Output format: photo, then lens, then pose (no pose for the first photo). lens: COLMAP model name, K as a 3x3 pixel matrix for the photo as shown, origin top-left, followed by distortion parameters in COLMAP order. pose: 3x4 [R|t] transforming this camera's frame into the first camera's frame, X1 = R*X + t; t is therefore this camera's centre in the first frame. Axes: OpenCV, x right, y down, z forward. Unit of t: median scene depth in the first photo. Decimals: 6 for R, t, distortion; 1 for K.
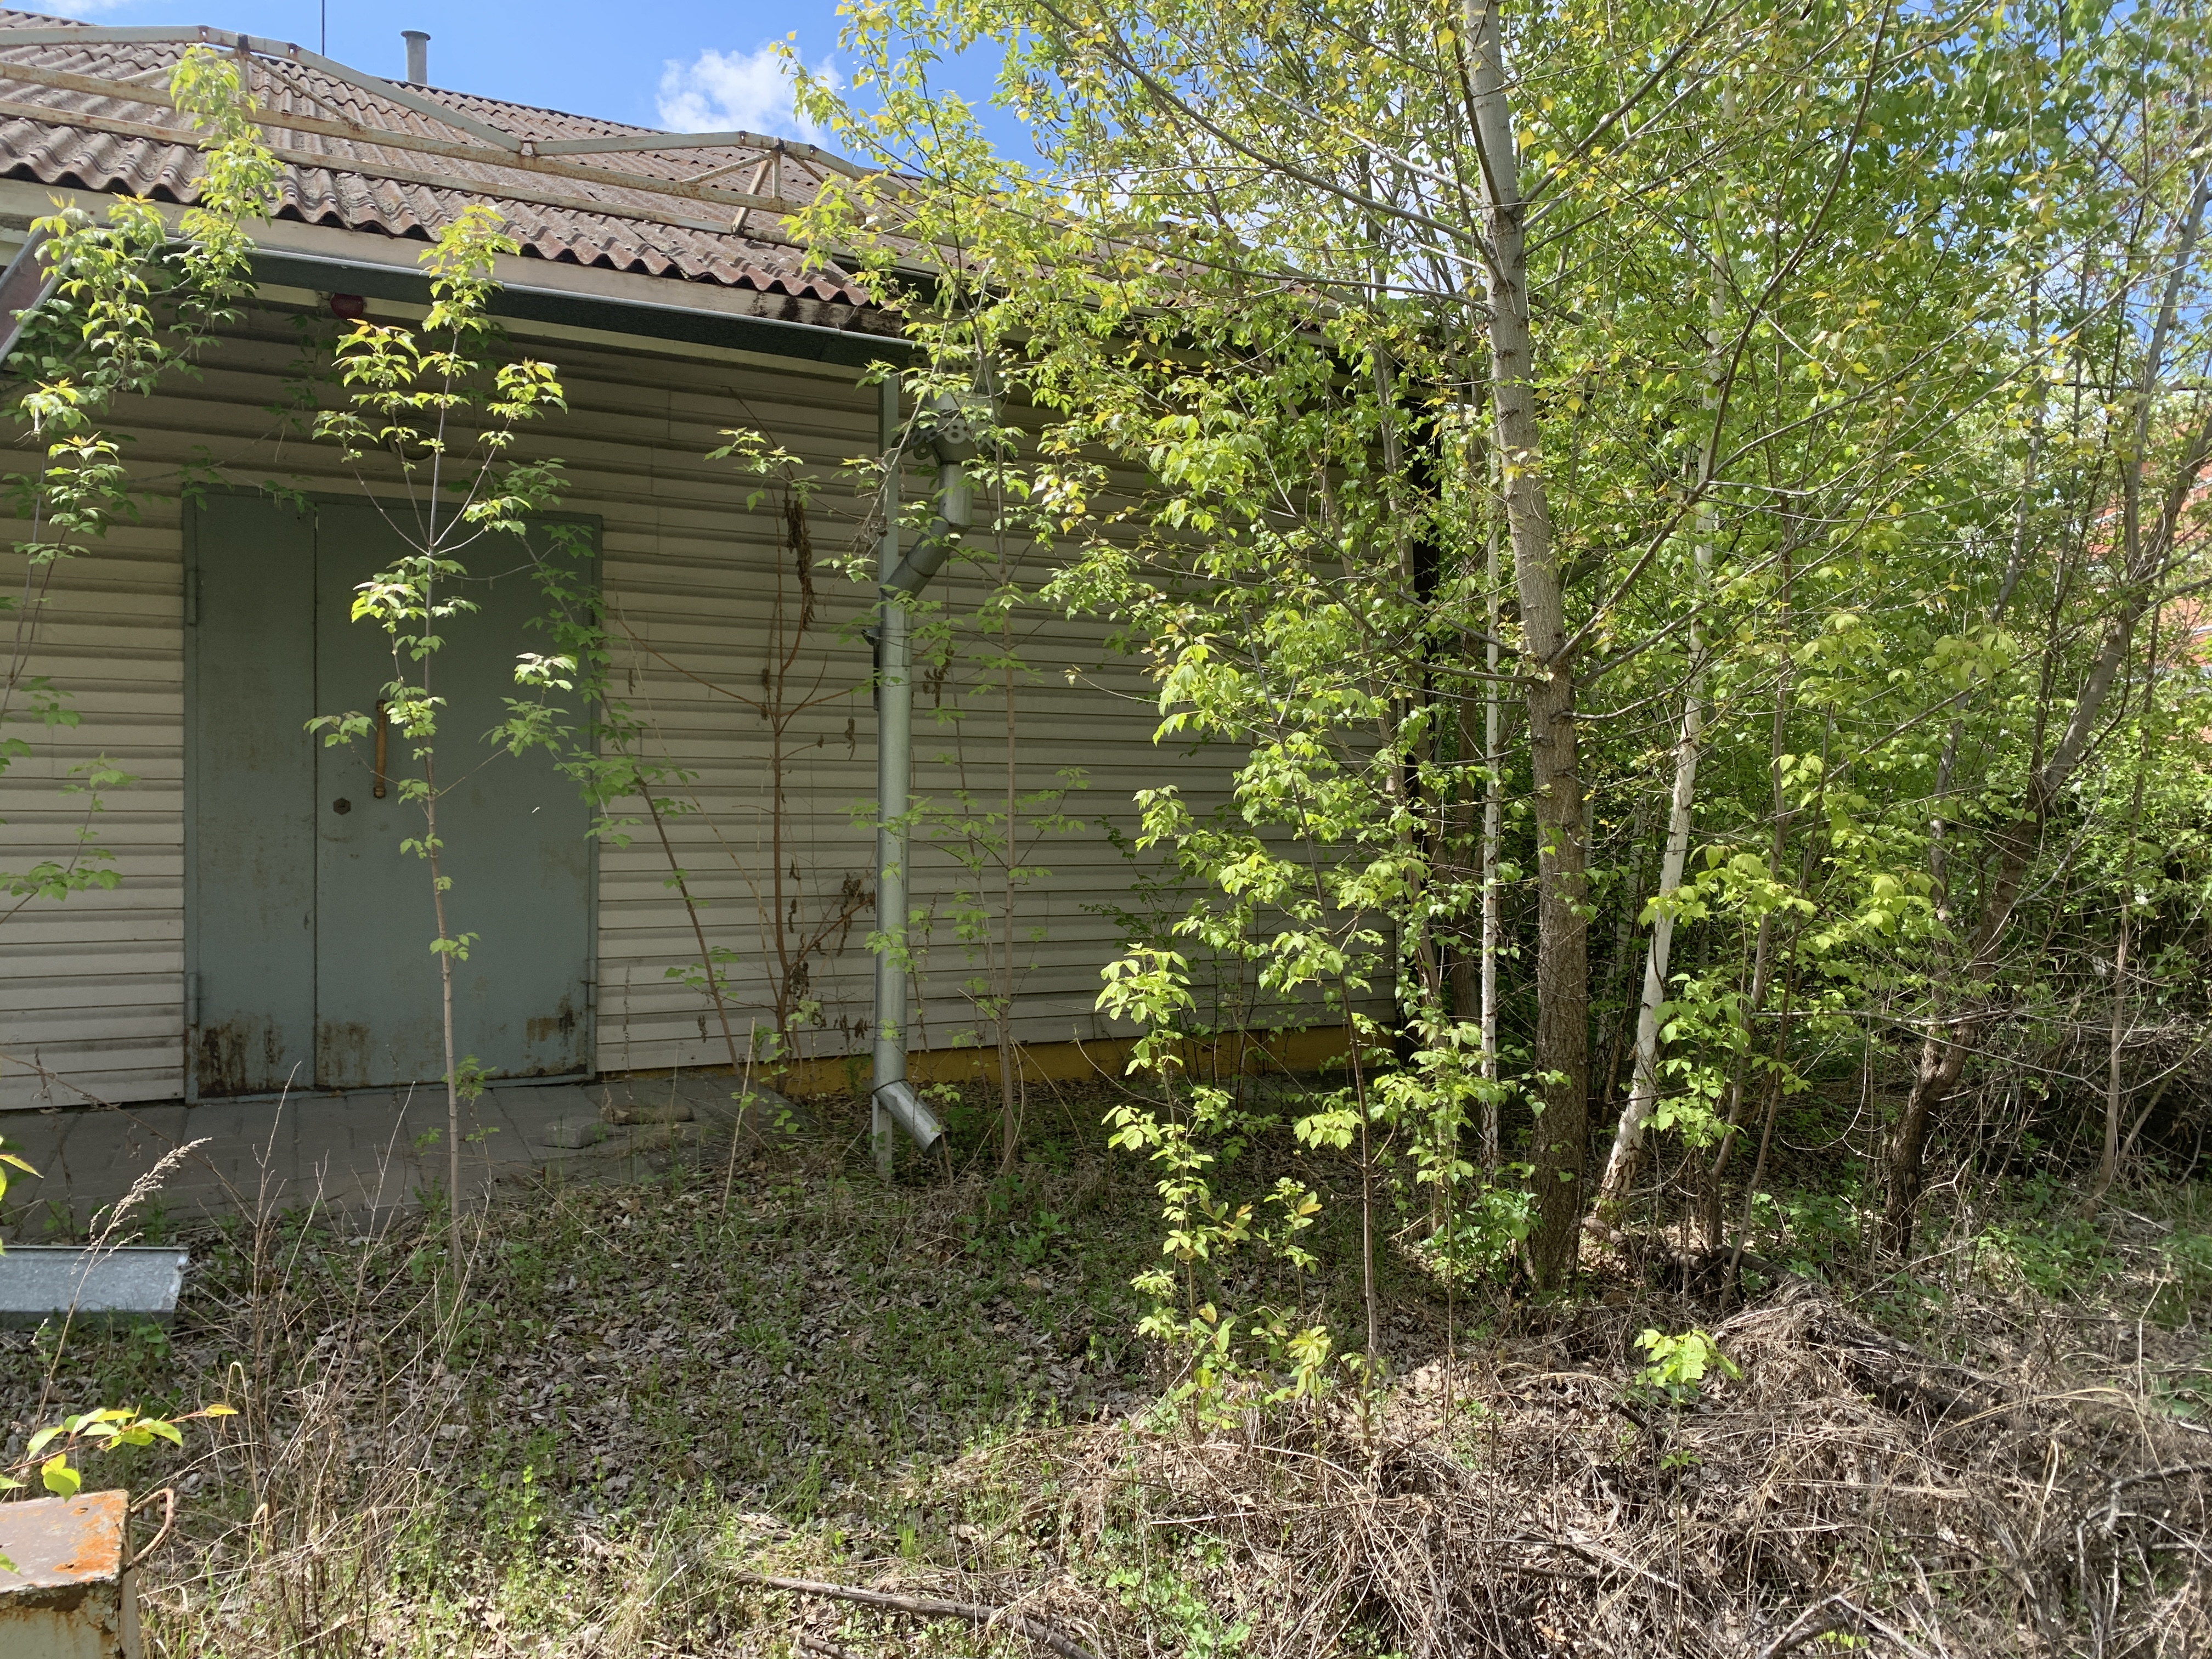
lens RADIAL K [[1637.2, 0, 1106.0], [0, 1637.2, 829.5], [0, 0, 1]] dist [-0.000686, 0.000868]
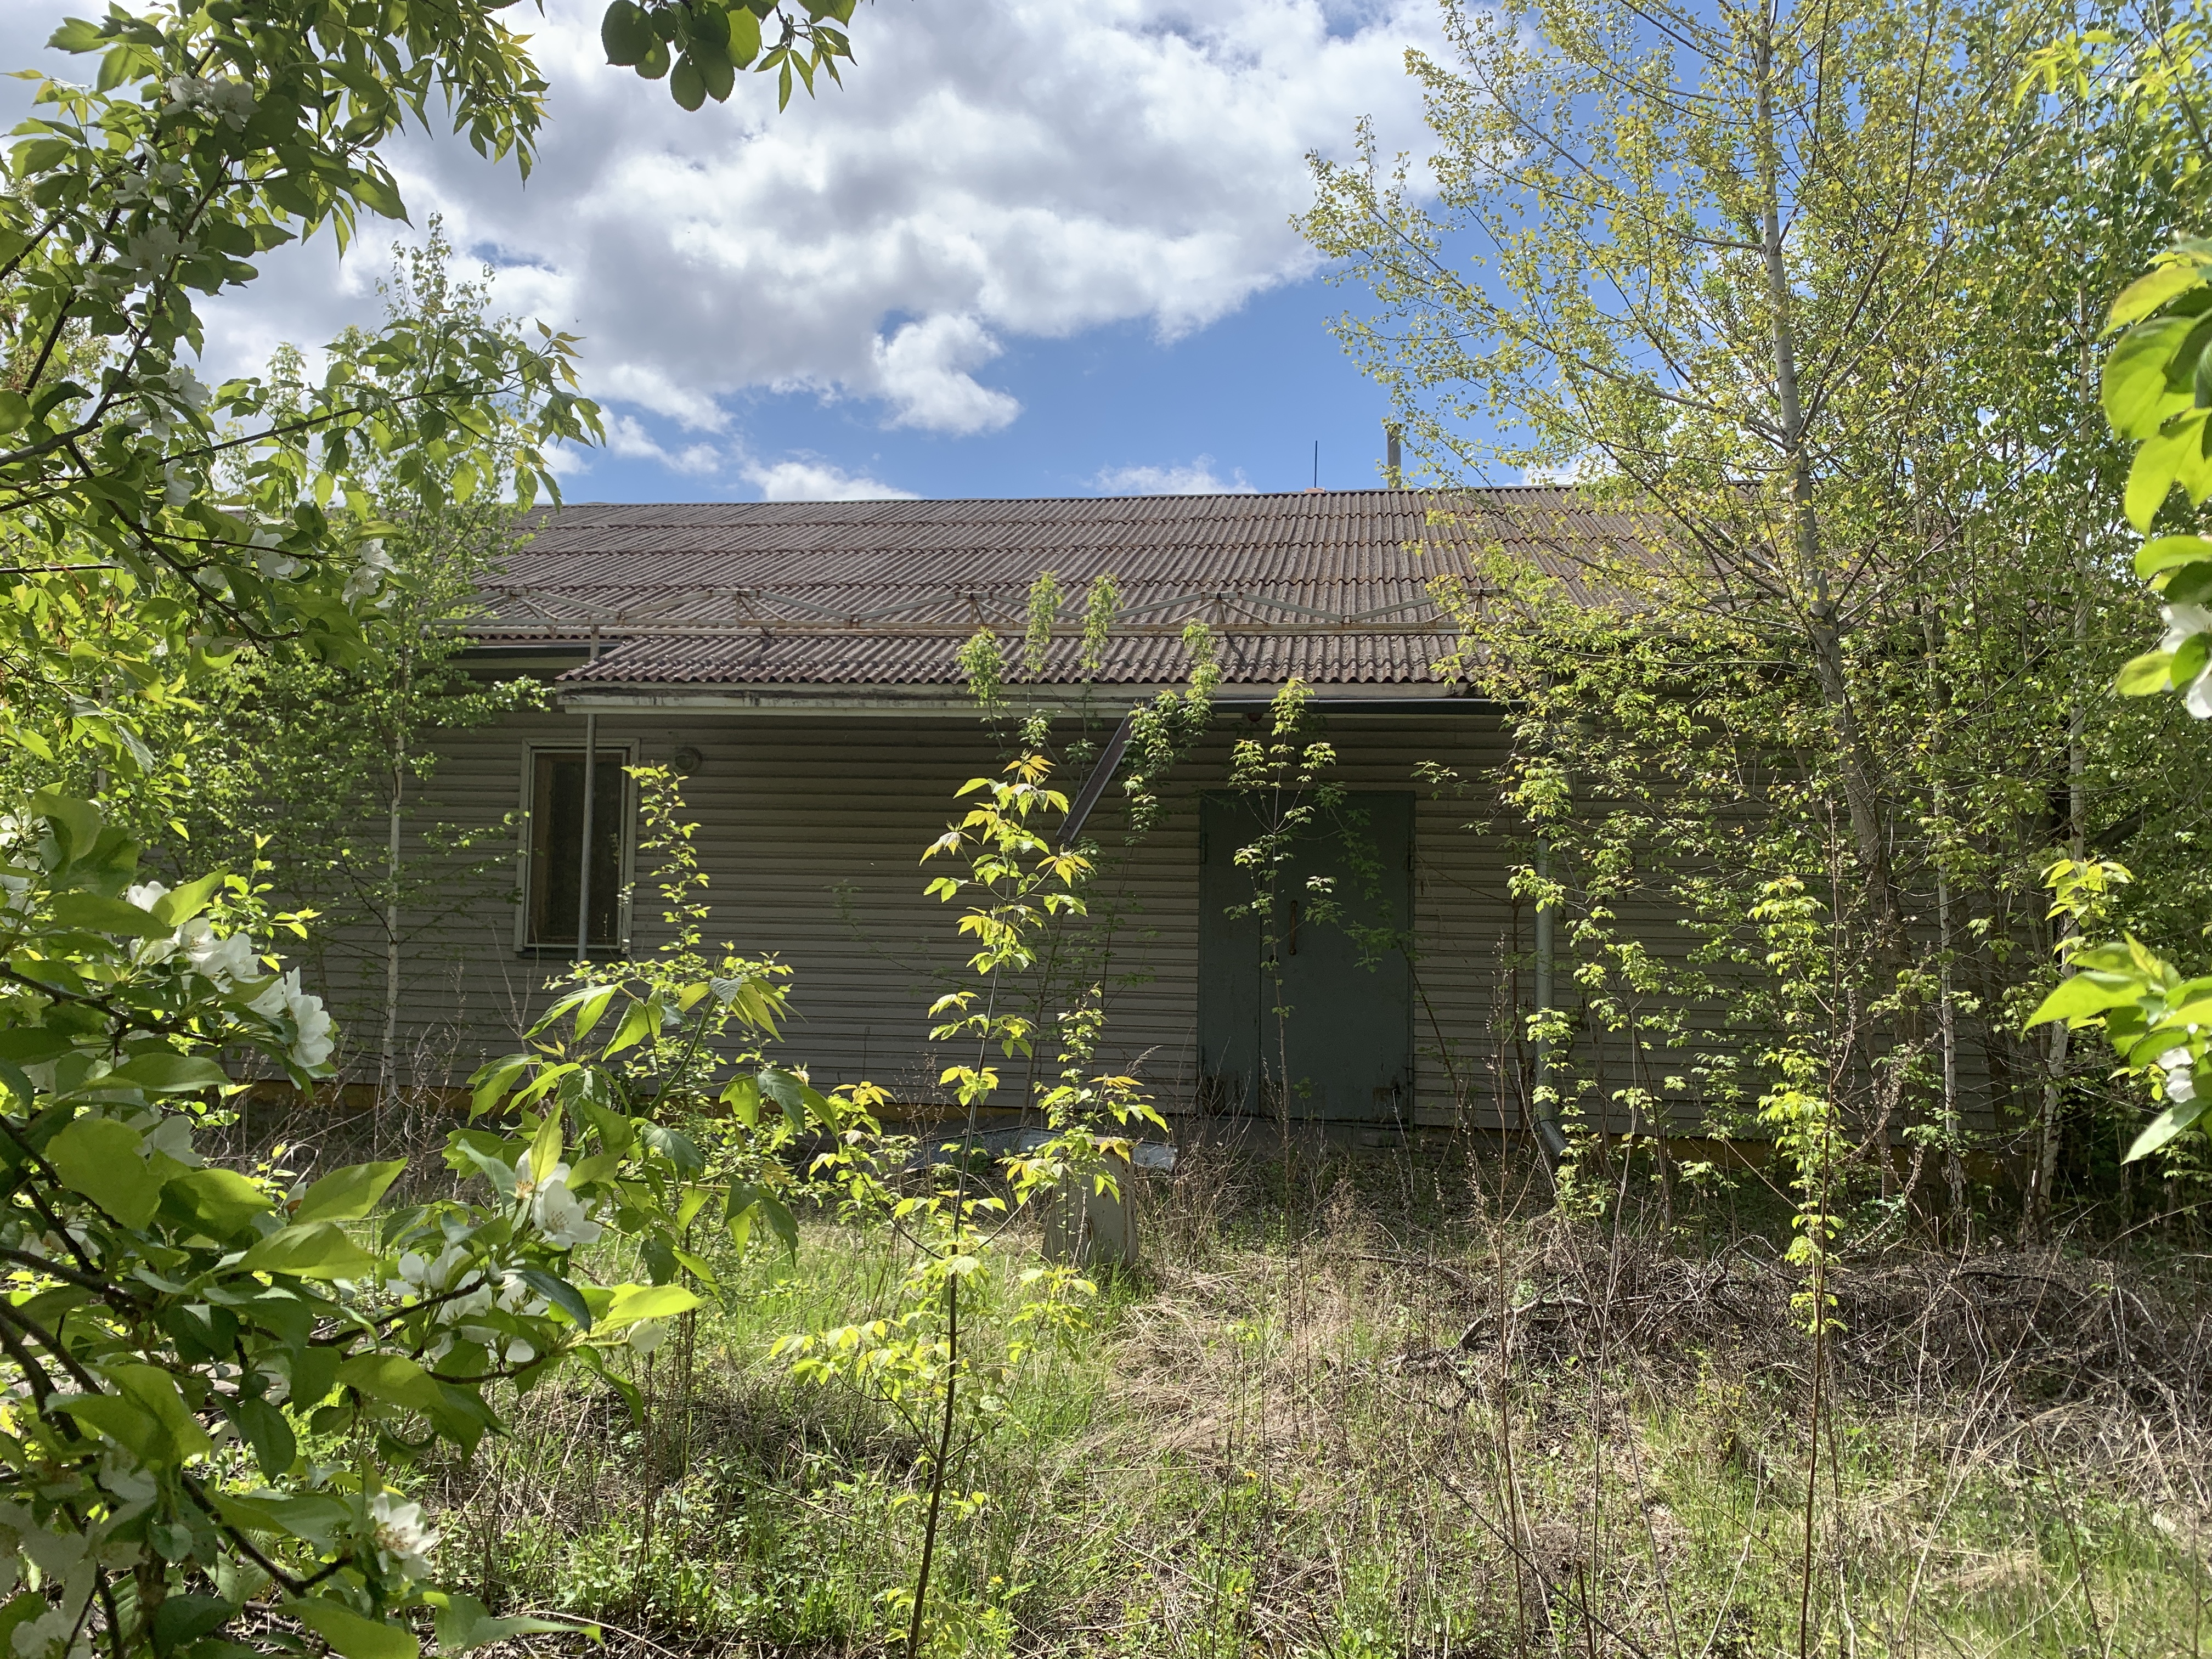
lens RADIAL K [[1677.2, 0, 1106.0], [0, 1677.2, 829.5], [0, 0, 1]] dist [0.000771, 0.000085]
pose [[0.814442, -0.041453, -0.578762, 0.710882], [-0.030747, 0.992960, -0.114386, 0.093802], [0.579430, 0.110956, 0.807434, -0.962292]]
